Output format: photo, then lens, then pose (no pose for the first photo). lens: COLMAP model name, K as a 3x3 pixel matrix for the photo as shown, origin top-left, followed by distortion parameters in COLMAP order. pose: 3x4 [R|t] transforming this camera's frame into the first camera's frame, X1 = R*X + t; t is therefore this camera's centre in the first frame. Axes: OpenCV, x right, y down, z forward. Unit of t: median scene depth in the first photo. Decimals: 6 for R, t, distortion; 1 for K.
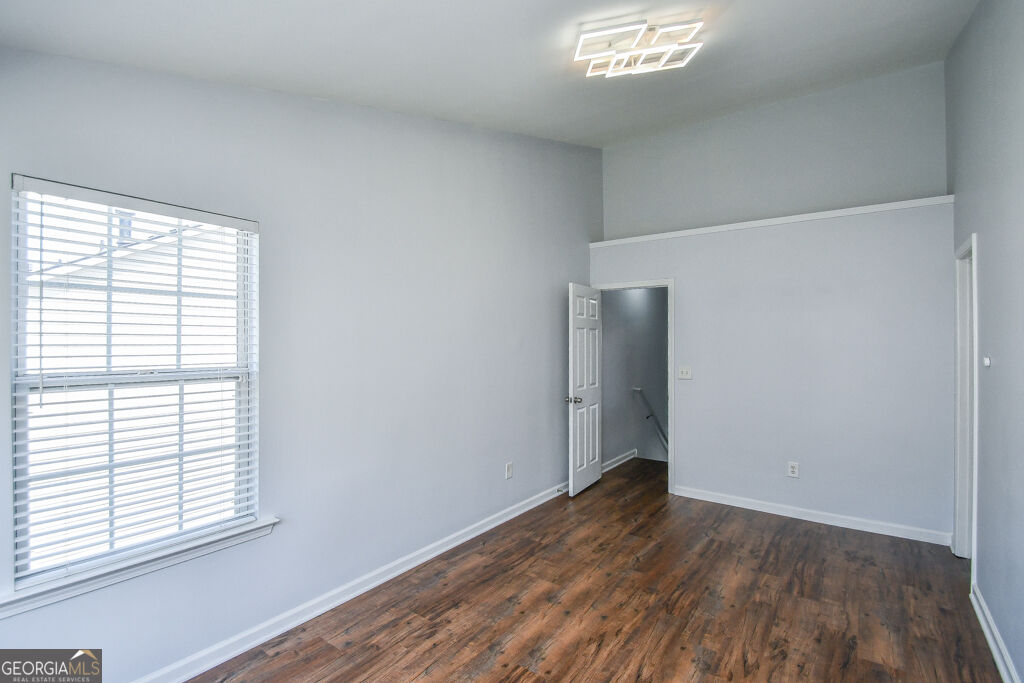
lens RADIAL K [[480.9, 0, 490.0], [0, 480.9, 340.9], [0, 0, 1]] dist [-0.001583, -0.010453]
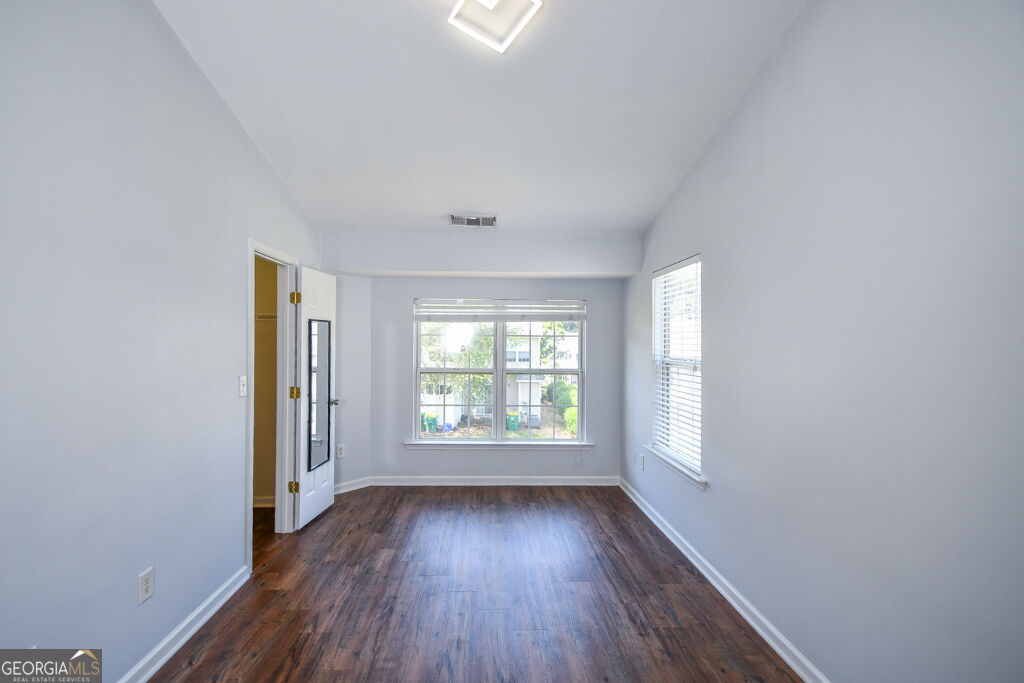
lens RADIAL K [[462.8, 0, 492.2], [0, 462.8, 338.6], [0, 0, 1]] dist [0.011457, -0.014474]
pose [[-0.780460, -0.008862, -0.625143, 0.619814], [-0.001237, 0.999919, -0.012630, 0.009815], [0.625204, -0.009084, -0.780408, 1.317106]]
